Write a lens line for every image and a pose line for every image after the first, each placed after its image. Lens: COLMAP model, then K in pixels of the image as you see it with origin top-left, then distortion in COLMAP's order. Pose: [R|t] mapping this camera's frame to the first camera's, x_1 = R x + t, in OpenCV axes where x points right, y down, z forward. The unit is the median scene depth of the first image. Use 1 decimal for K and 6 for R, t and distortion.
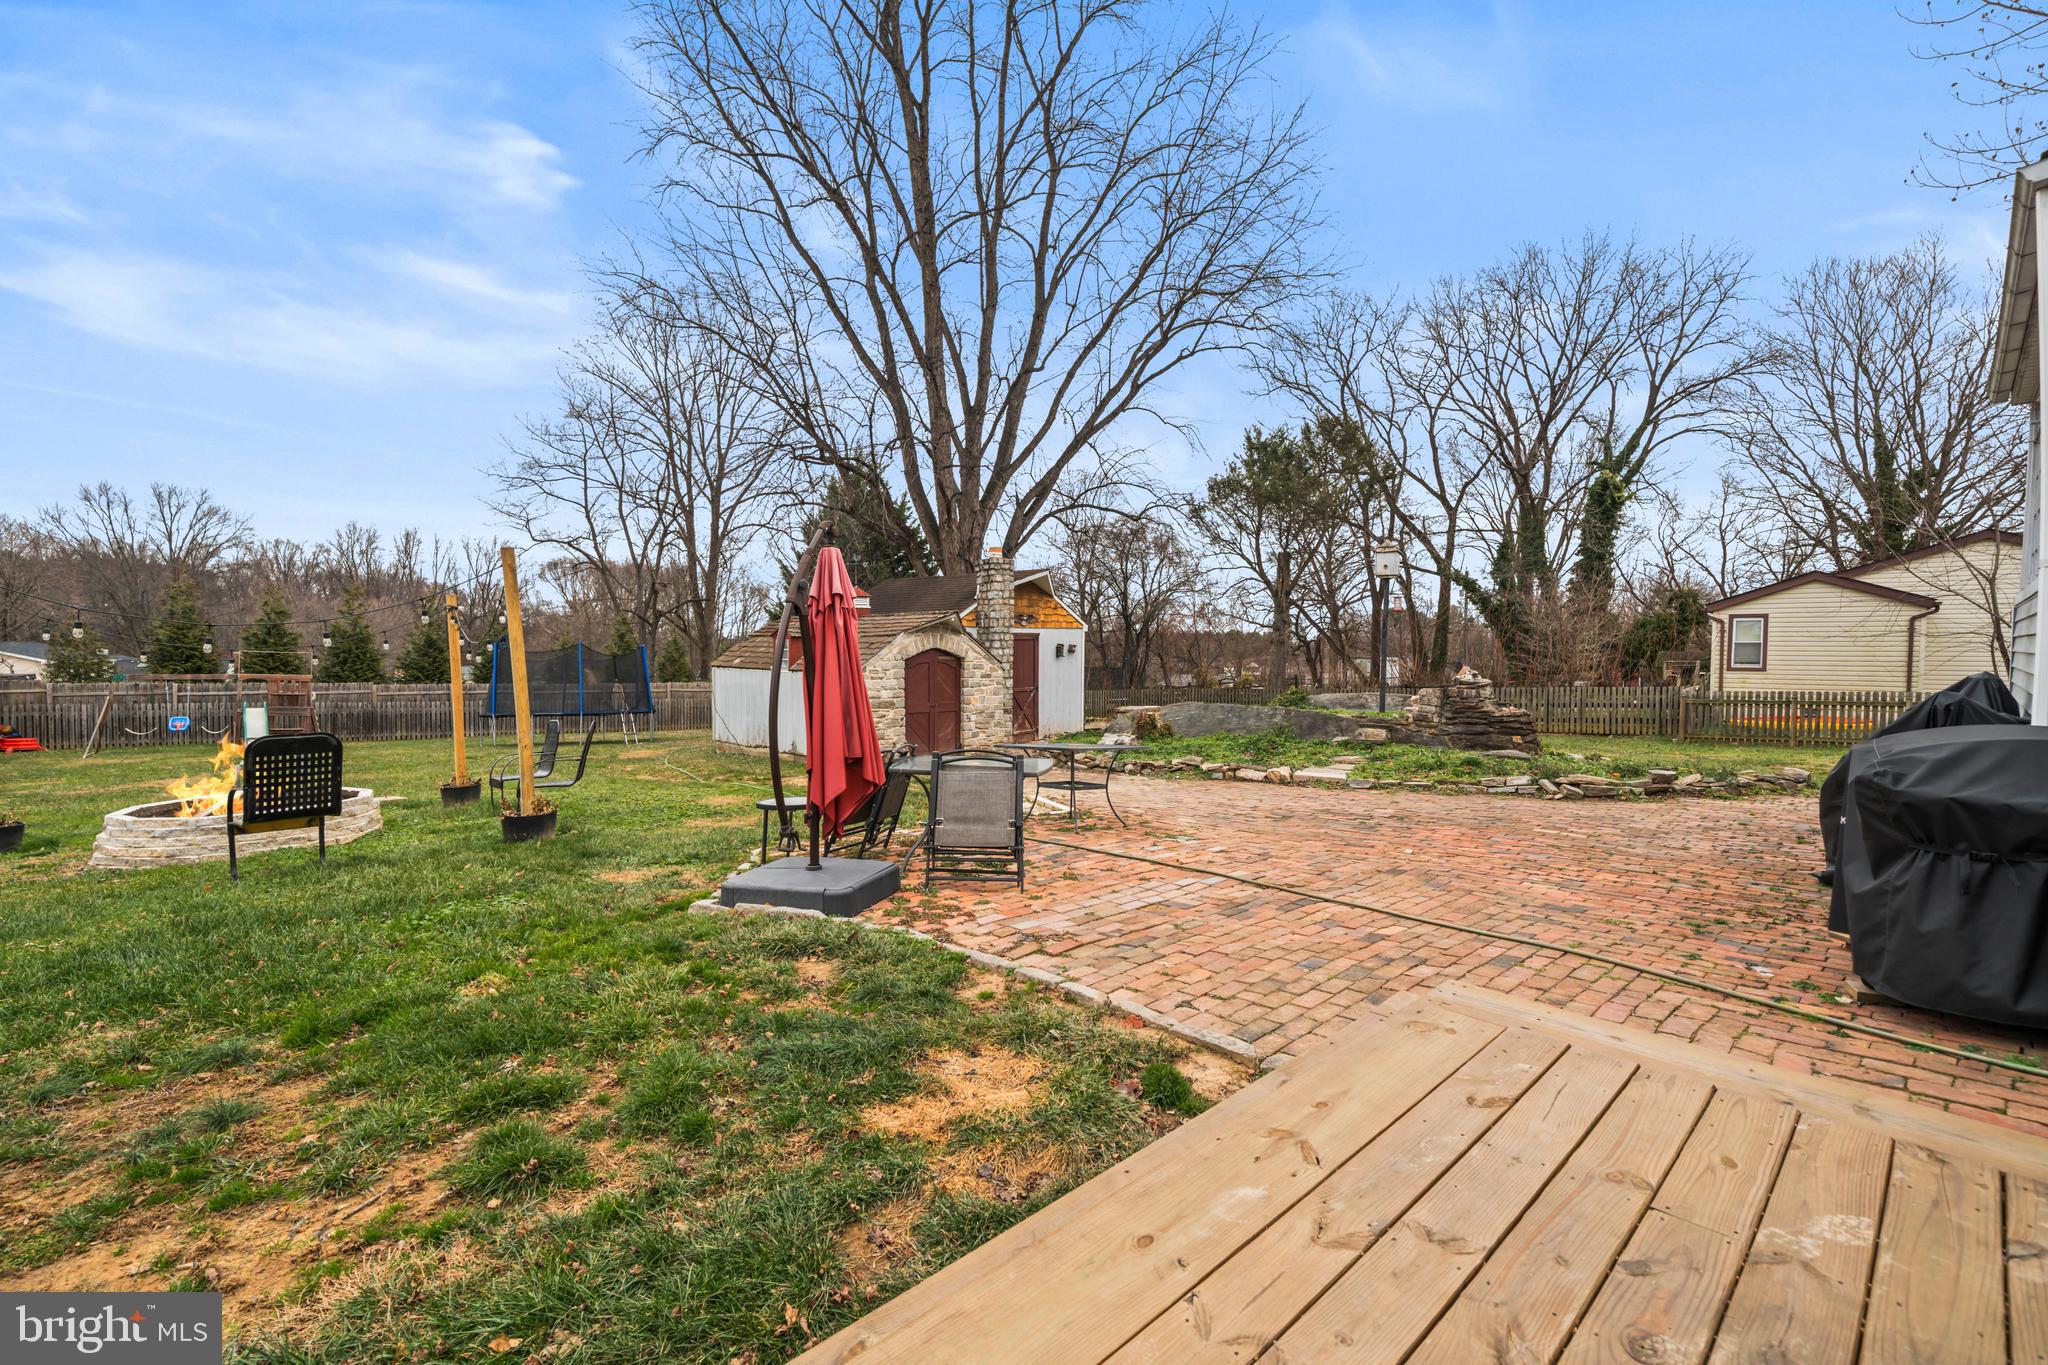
lens RADIAL K [[914.6, 0, 1021.6], [0, 914.6, 672.7], [0, 0, 1]] dist [-0.002833, -0.000196]
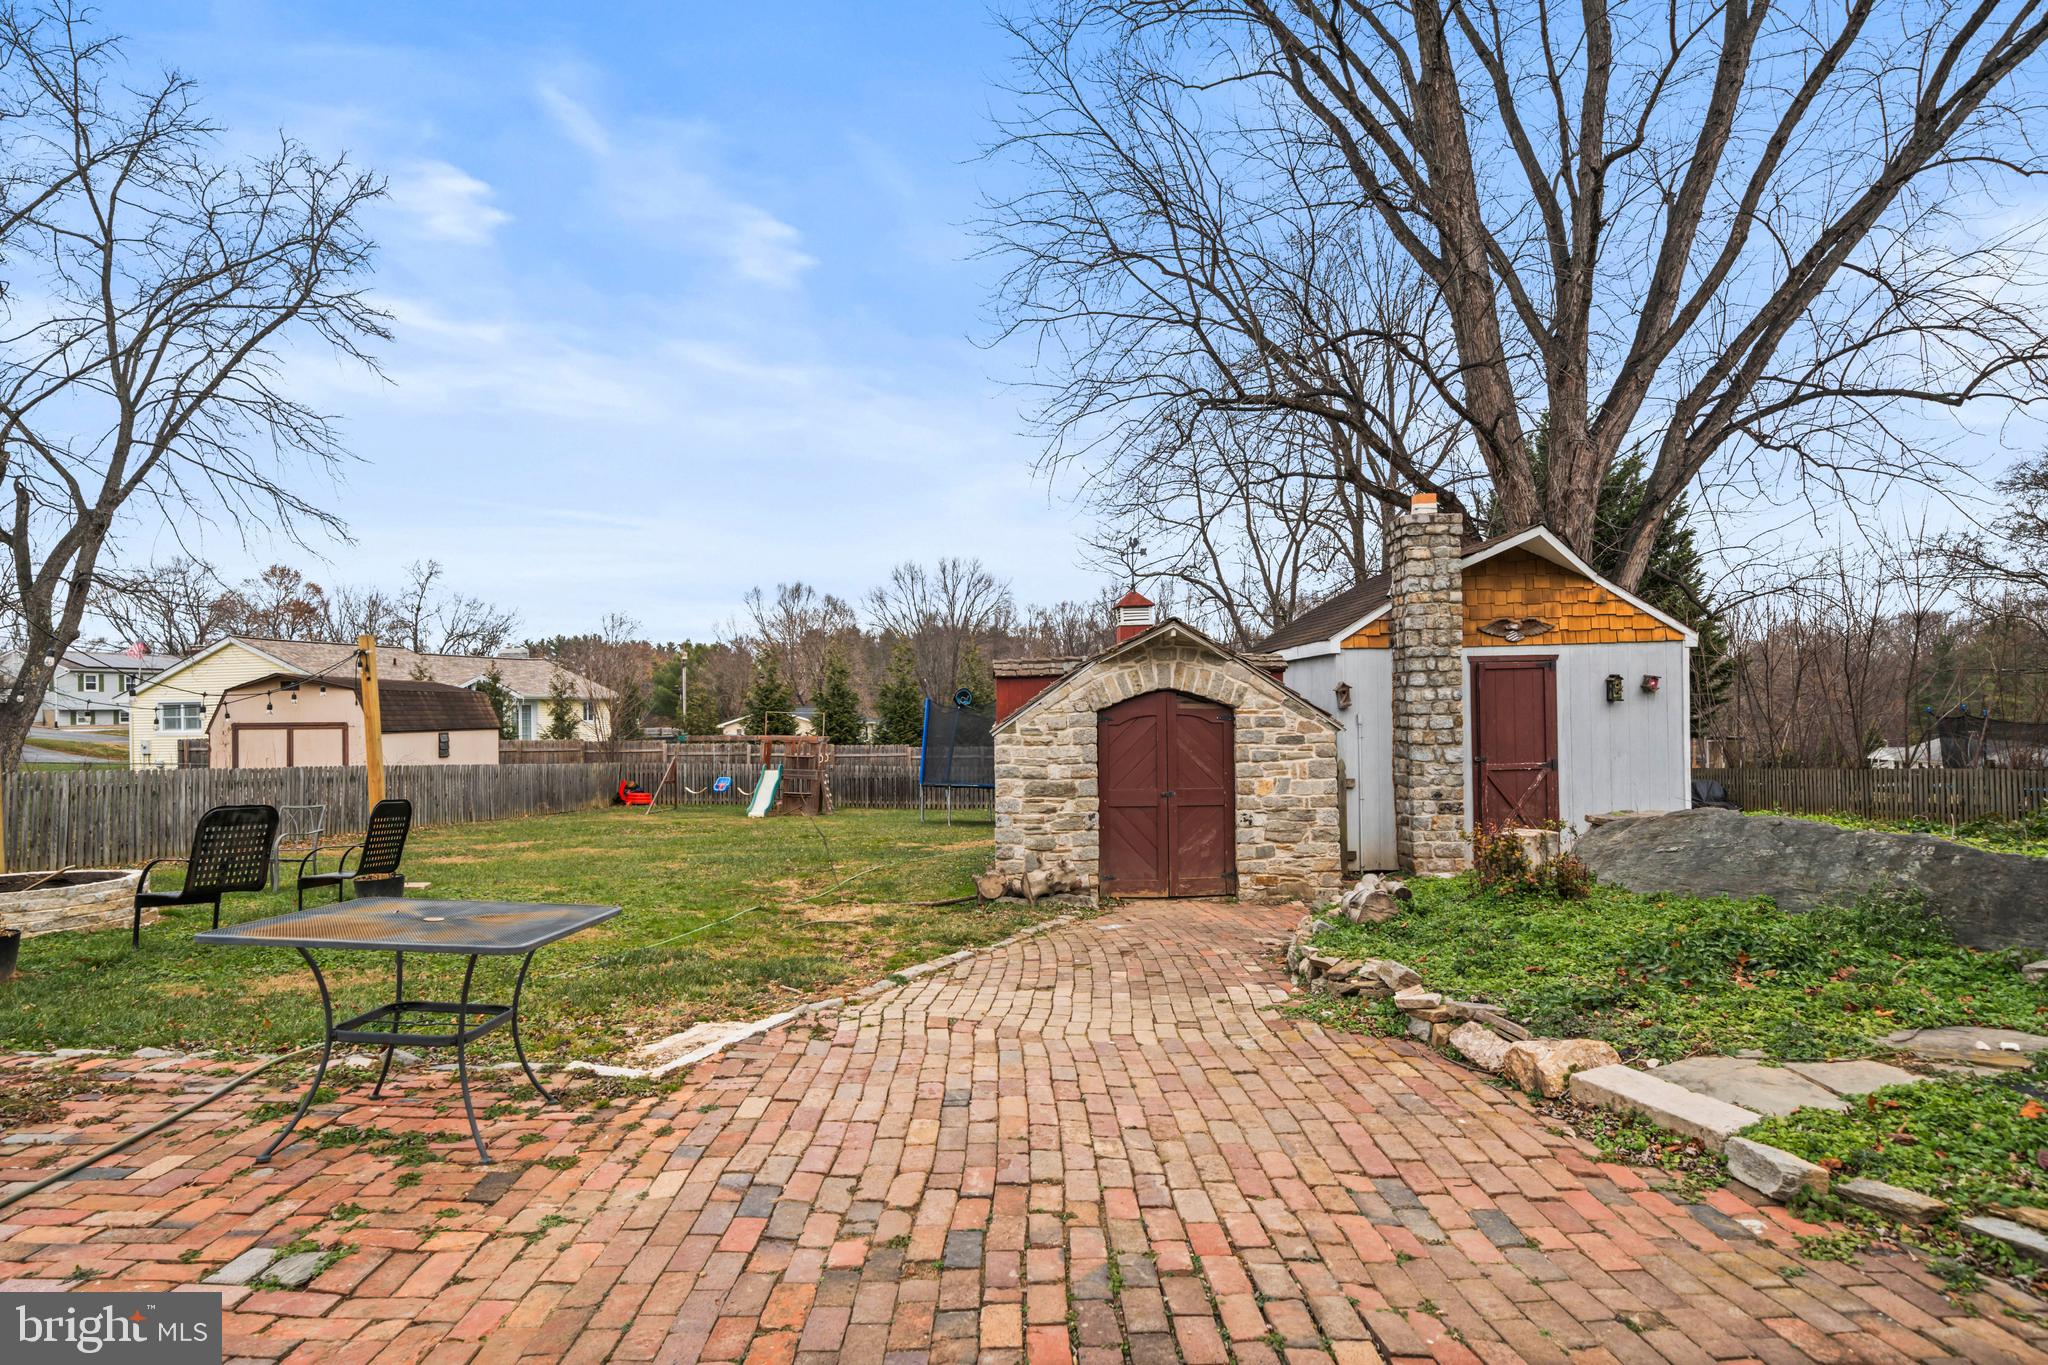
lens RADIAL K [[1160.8, 0, 1021.6], [0, 1160.8, 689.8], [0, 0, 1]] dist [0.004681, -0.000006]
pose [[0.729098, -0.025795, -0.683924, 0.299504], [-0.000255, 0.999279, -0.037960, 0.000108], [0.684410, 0.027851, 0.728565, 0.418614]]
